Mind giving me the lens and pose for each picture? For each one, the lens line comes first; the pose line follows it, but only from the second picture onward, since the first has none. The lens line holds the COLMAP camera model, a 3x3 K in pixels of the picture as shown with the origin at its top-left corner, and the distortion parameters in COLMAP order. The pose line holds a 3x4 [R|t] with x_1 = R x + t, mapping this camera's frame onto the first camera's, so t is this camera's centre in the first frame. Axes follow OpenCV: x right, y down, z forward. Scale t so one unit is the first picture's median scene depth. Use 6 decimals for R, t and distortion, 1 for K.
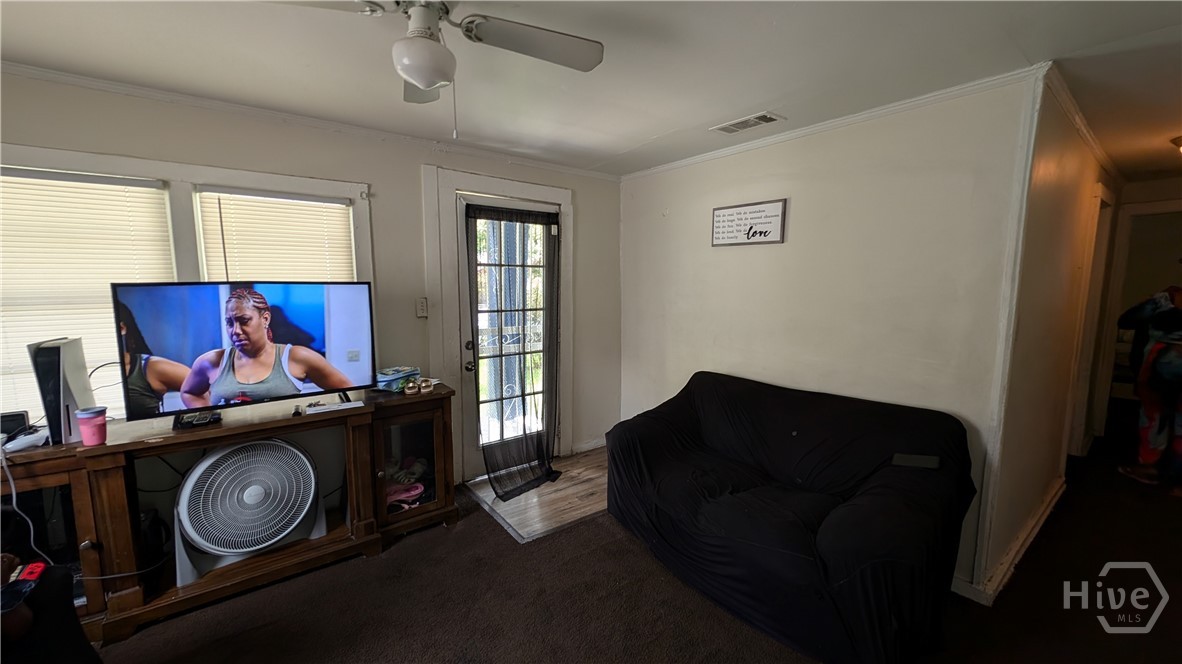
lens RADIAL K [[449.7, 0, 590.4], [0, 449.7, 328.0], [0, 0, 1]] dist [-0.003309, -0.000208]
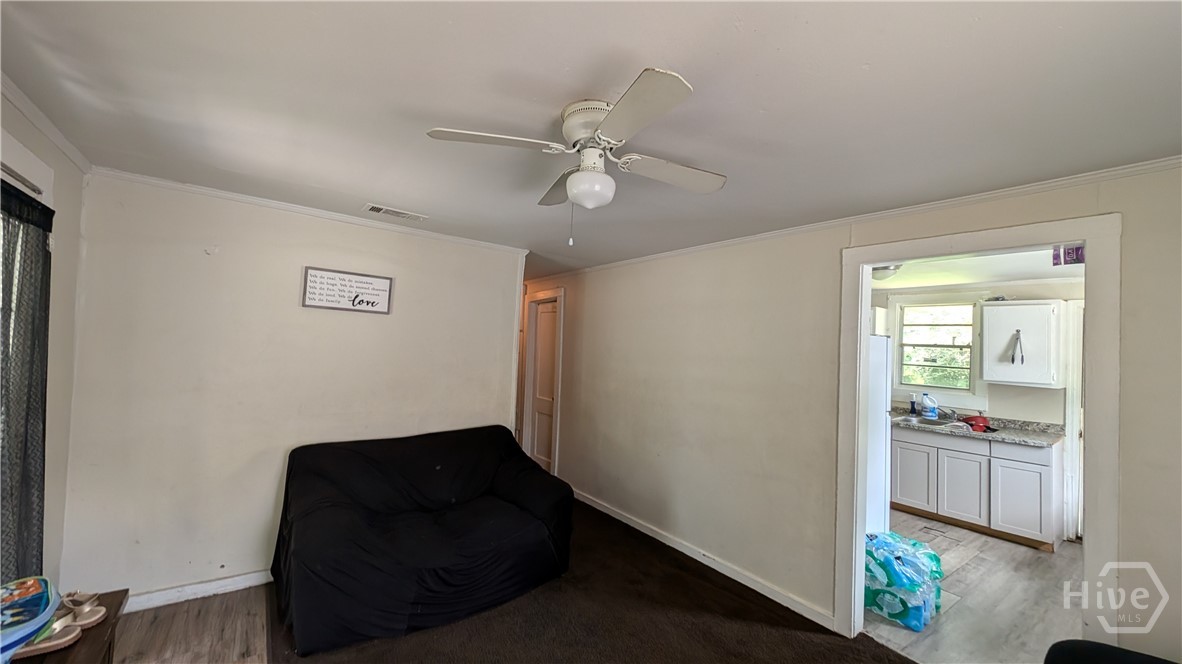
lens RADIAL K [[449.7, 0, 587.7], [0, 449.7, 333.3], [0, 0, 1]] dist [-0.003309, -0.000208]
pose [[0.001003, 0.028425, 0.999595, -0.695867], [0.060026, 0.997792, -0.028434, -0.069955], [-0.998196, 0.060030, -0.000705, 0.452719]]
